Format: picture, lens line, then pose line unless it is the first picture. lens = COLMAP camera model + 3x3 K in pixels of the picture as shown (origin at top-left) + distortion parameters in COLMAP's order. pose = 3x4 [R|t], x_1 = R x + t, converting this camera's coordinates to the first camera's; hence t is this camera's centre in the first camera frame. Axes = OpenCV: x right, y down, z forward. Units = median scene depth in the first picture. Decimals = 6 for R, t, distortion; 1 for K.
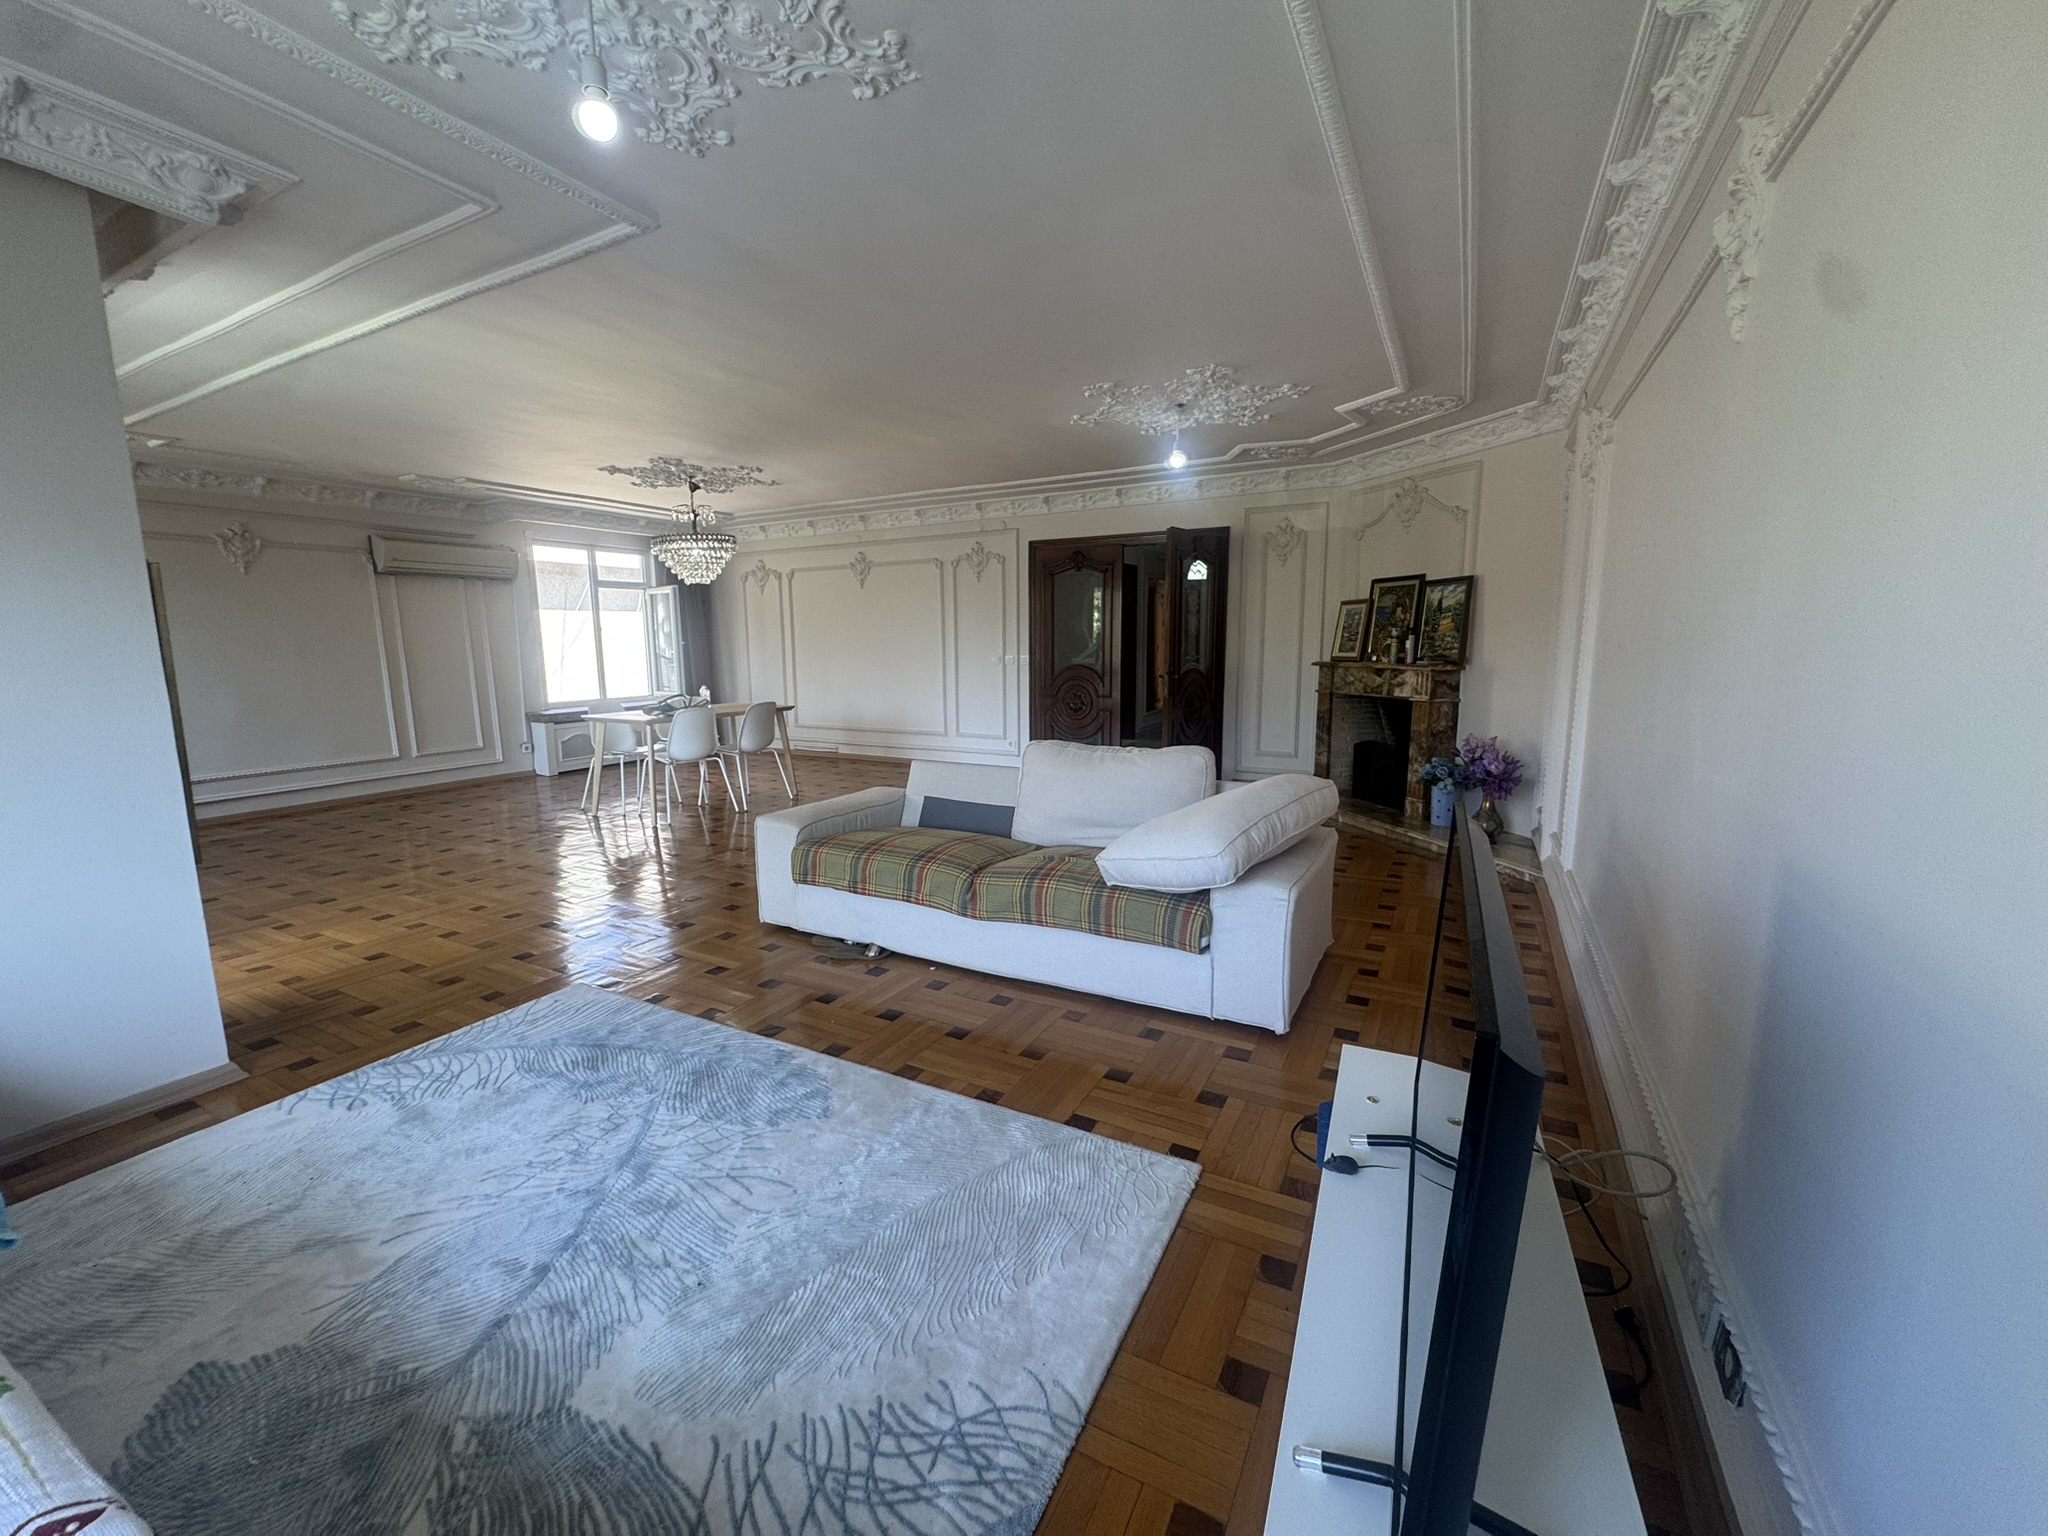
lens RADIAL K [[824.1, 0, 1021.1], [0, 824.1, 769.0], [0, 0, 1]] dist [-0.001153, -0.000151]
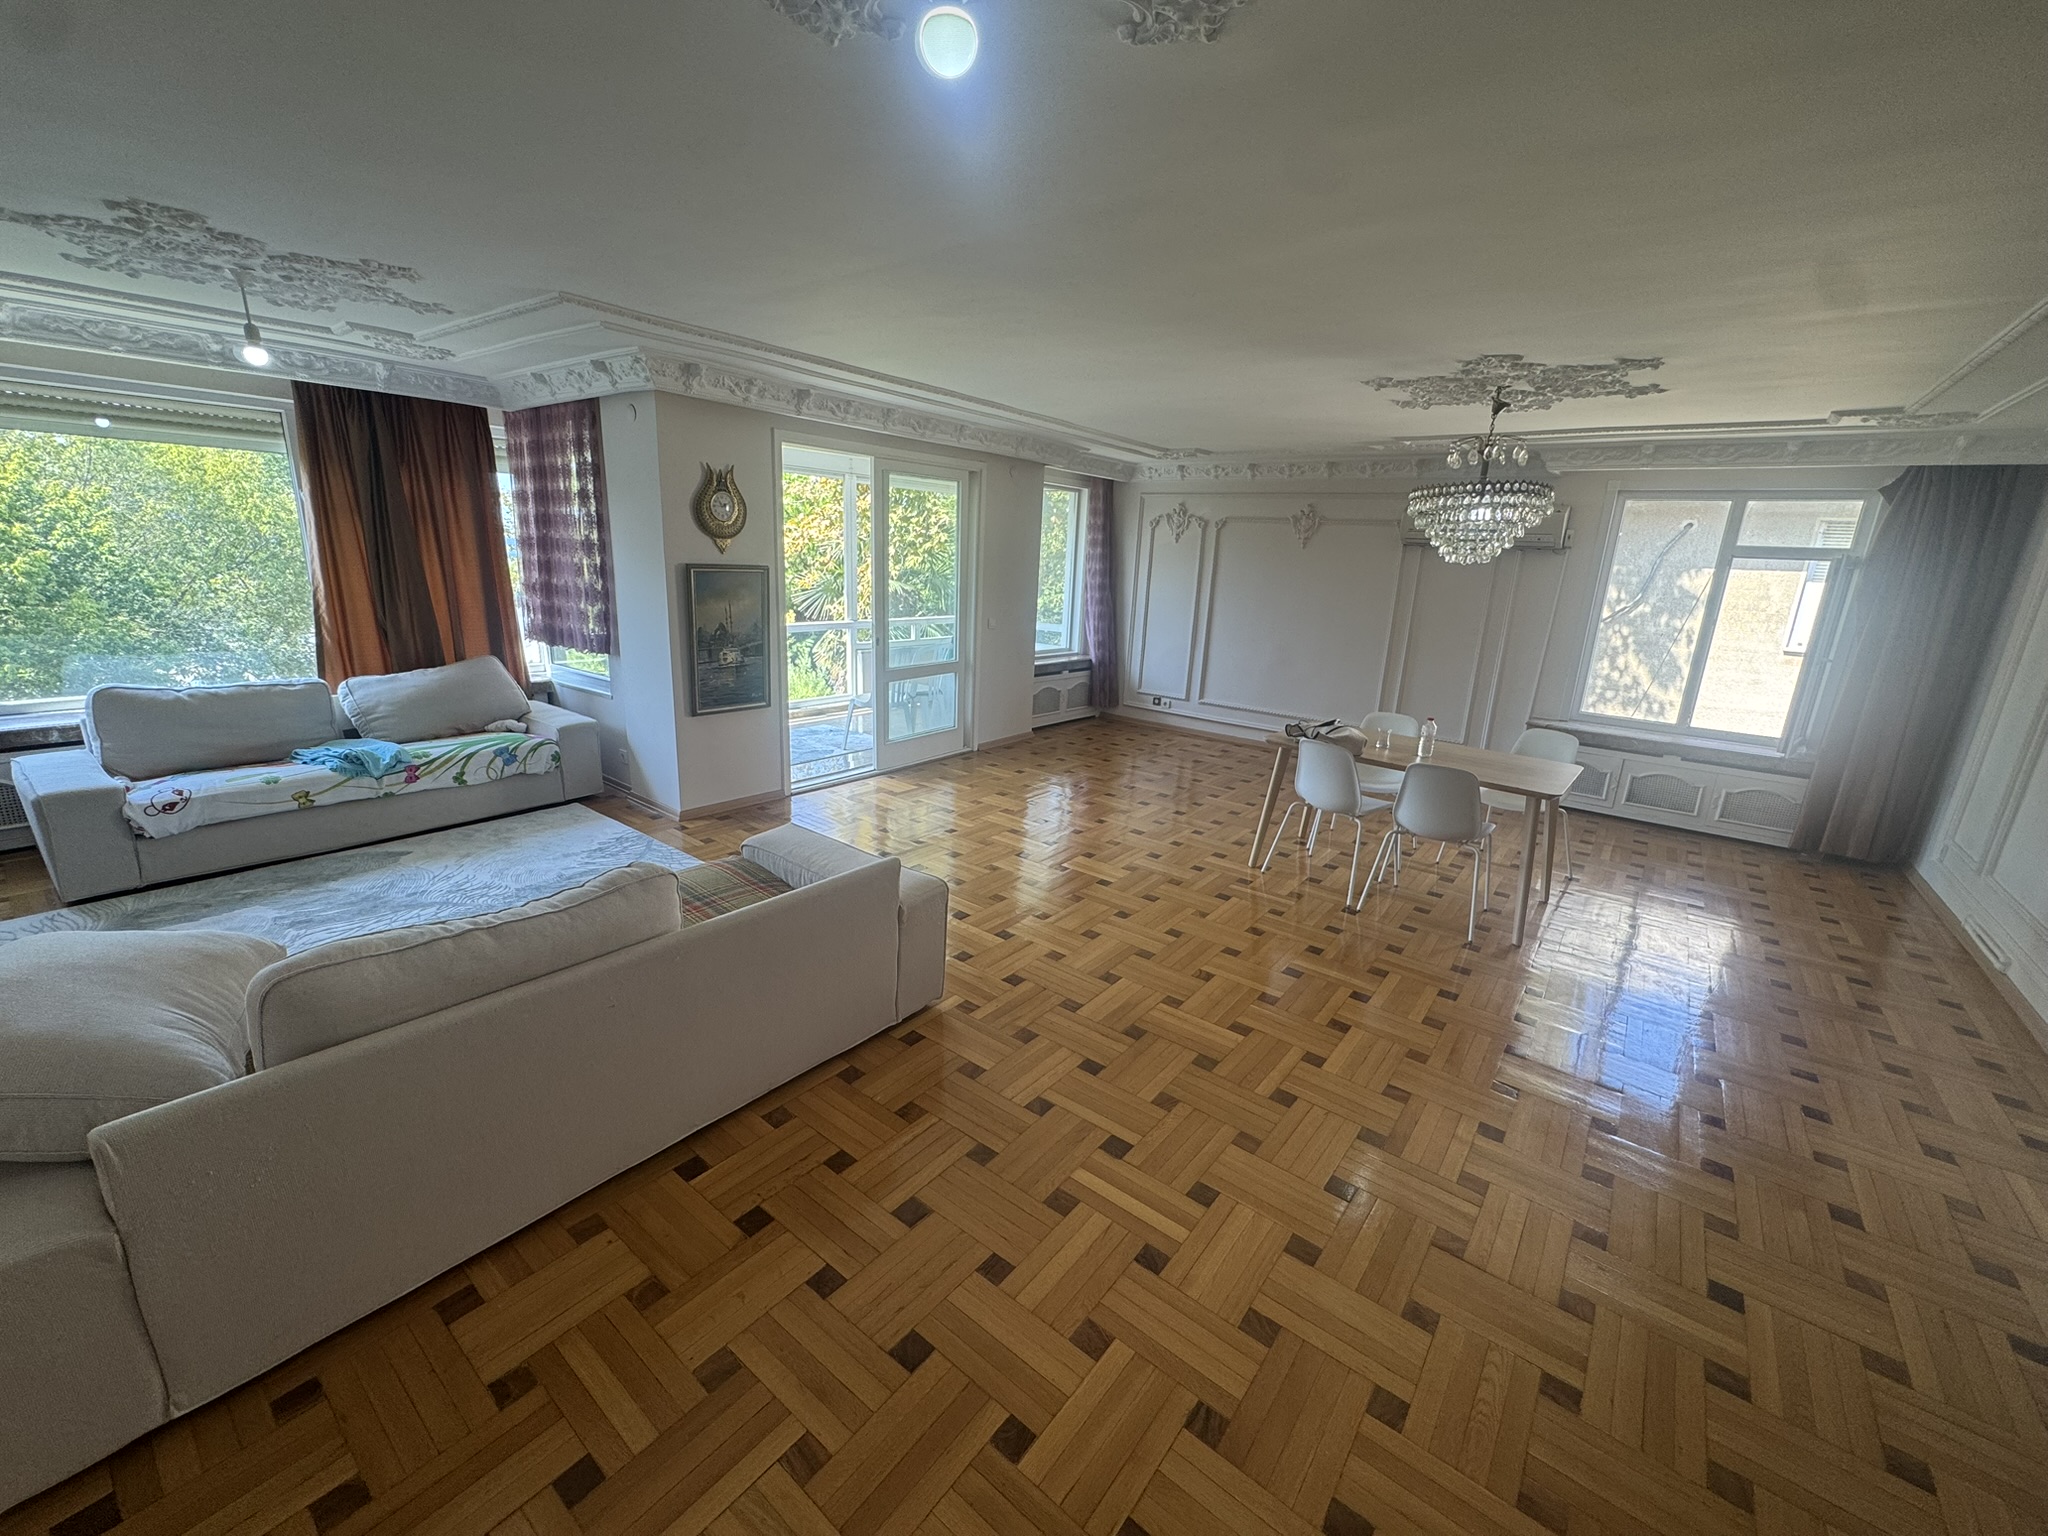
lens RADIAL K [[814.5, 0, 1022.4], [0, 814.5, 766.3], [0, 0, 1]] dist [-0.003021, 0.000404]
pose [[-0.172913, 0.257342, -0.950724, 0.781713], [-0.197324, 0.936643, 0.289419, -0.497832], [0.964969, 0.237645, -0.111178, 2.003423]]
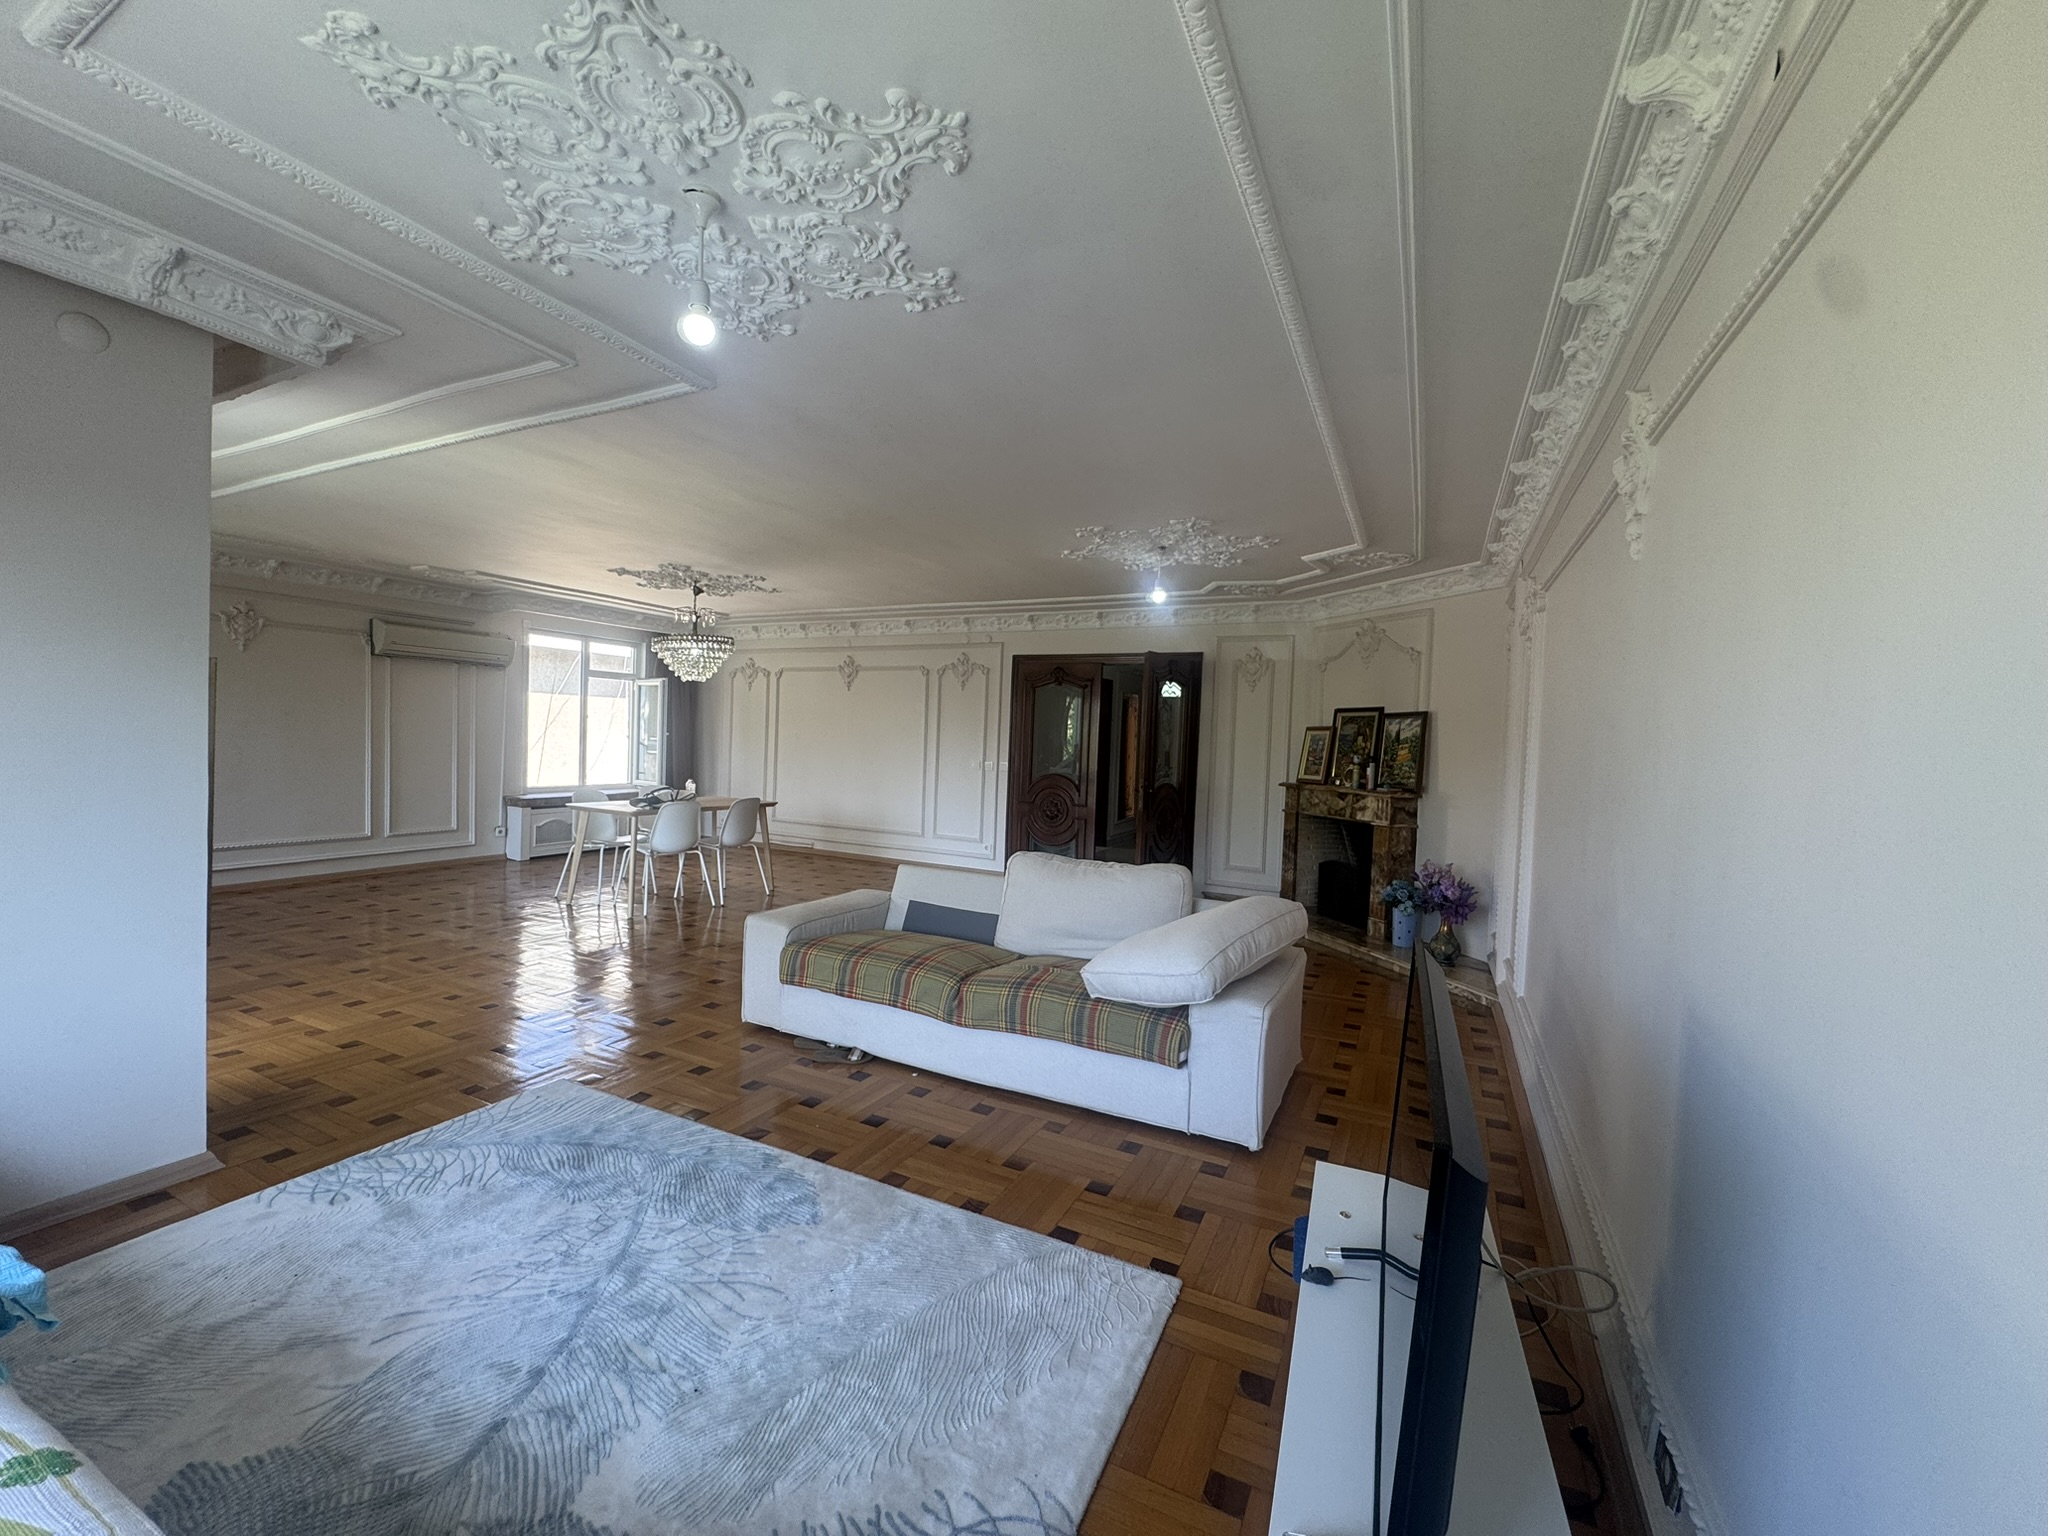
lens RADIAL K [[824.7, 0, 1020.8], [0, 824.7, 767.1], [0, 0, 1]] dist [-0.002943, 0.000227]
pose [[0.998302, 0.044519, 0.037573, -0.041090], [-0.039623, 0.991704, -0.122282, -0.020016], [-0.042705, 0.120586, 0.991784, -0.078934]]
